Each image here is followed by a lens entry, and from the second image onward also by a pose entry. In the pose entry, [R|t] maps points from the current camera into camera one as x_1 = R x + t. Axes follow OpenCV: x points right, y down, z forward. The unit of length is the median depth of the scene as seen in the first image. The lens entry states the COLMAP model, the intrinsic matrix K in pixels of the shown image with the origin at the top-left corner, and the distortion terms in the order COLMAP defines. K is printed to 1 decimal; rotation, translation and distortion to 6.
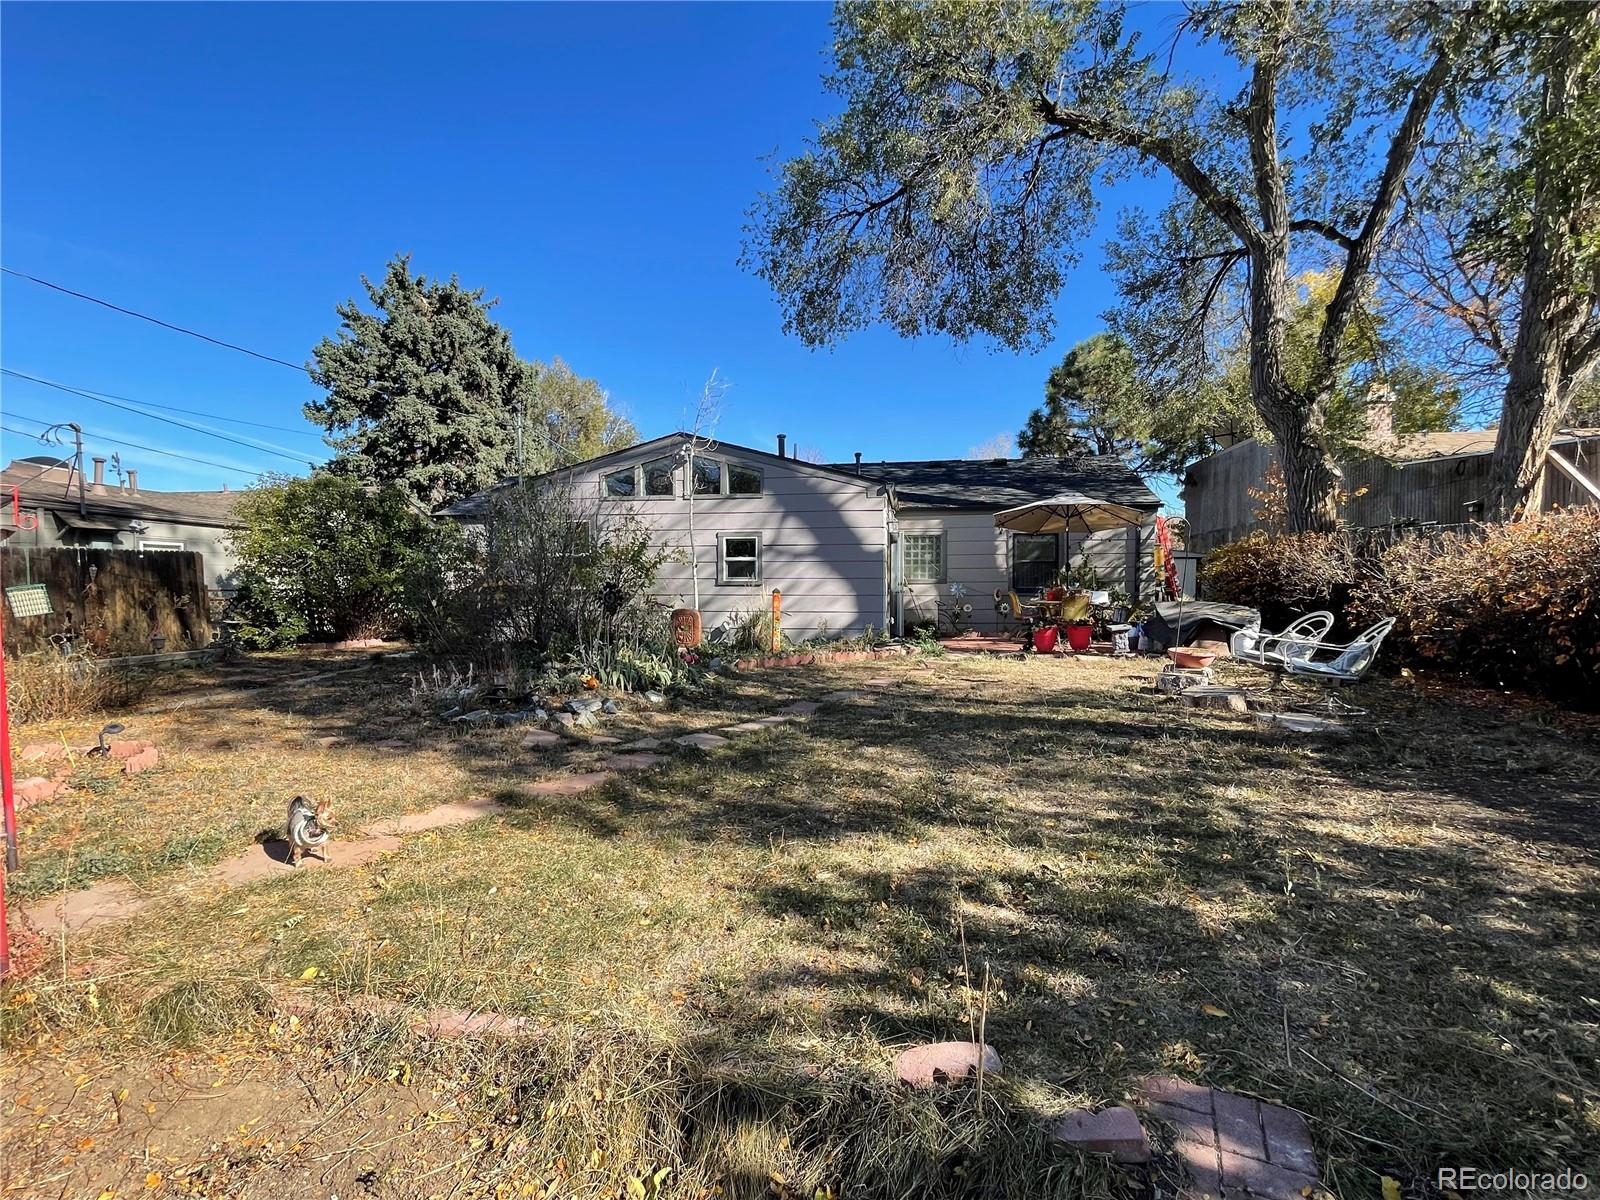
lens RADIAL K [[740.9, 0, 802.2], [0, 740.9, 596.6], [0, 0, 1]] dist [-0.004052, -0.000787]
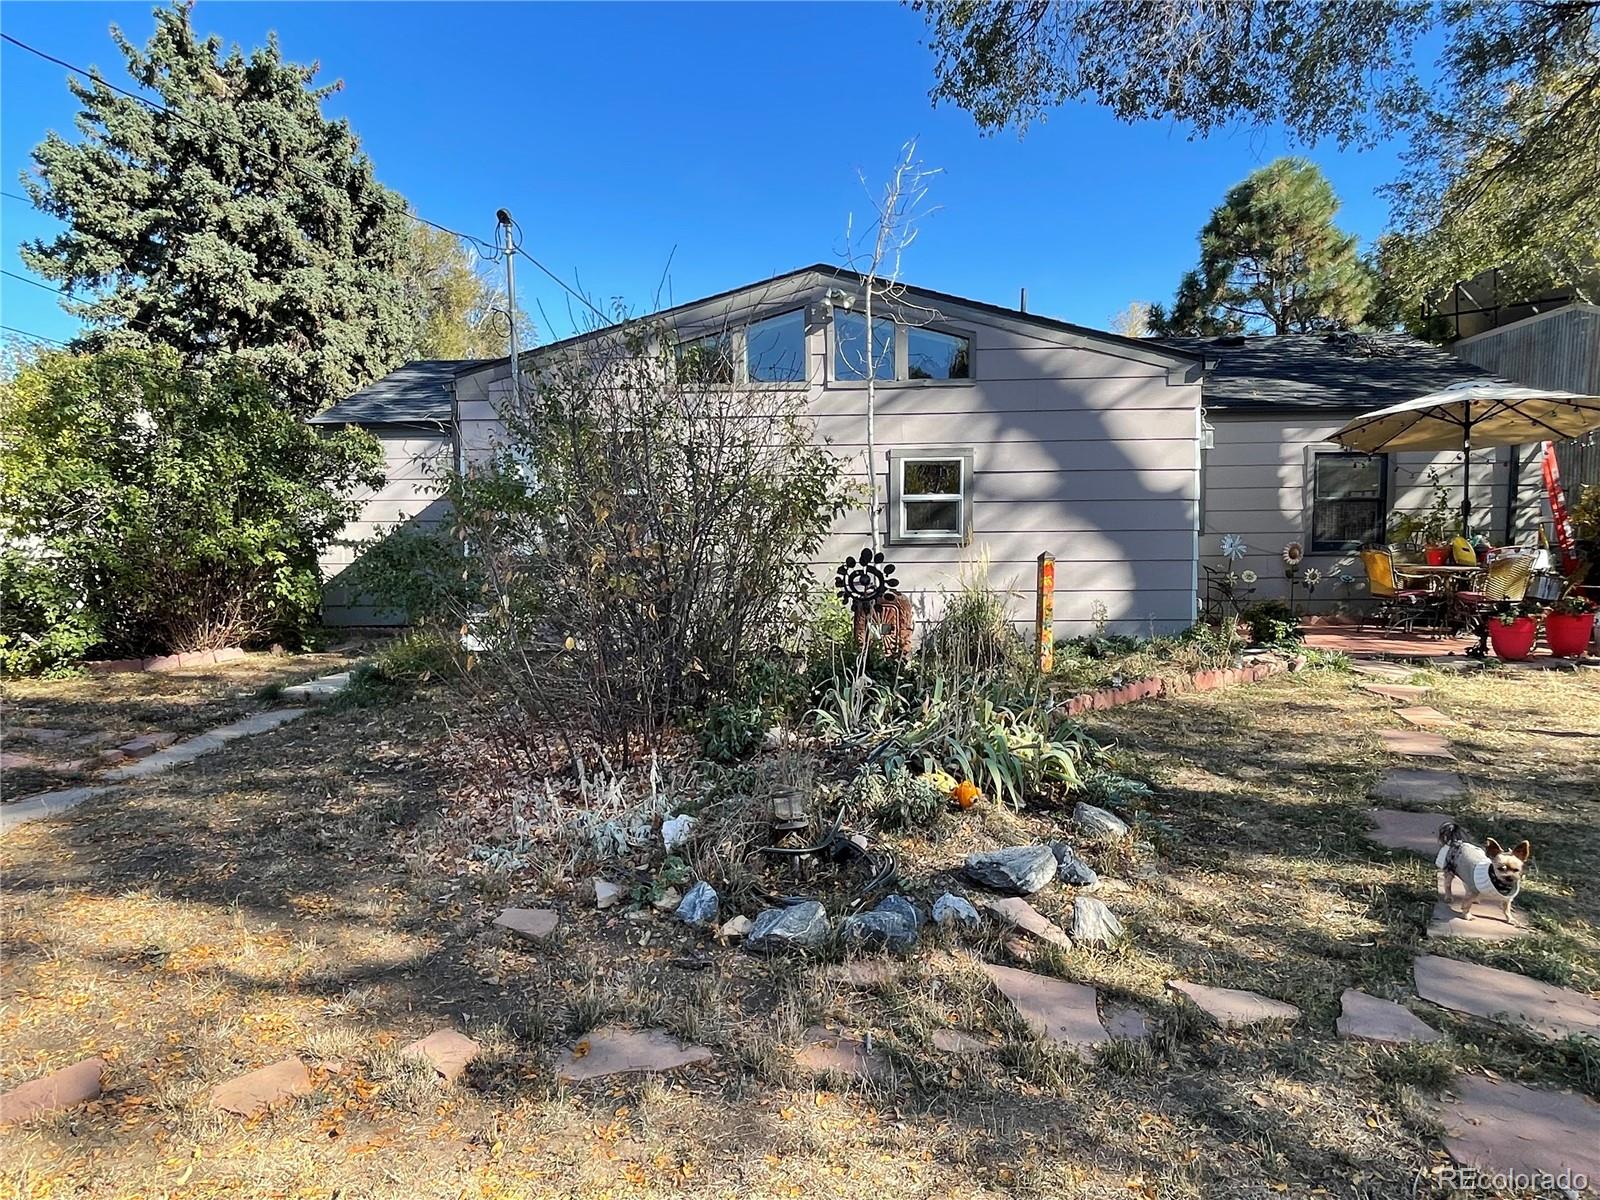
lens RADIAL K [[987.6, 0, 801.3], [0, 987.6, 602.1], [0, 0, 1]] dist [-0.015836, 0.011789]
pose [[0.995570, -0.015139, 0.092799, -0.122060], [0.009988, 0.998397, 0.055719, -0.007218], [-0.093494, -0.054545, 0.994125, 0.130265]]
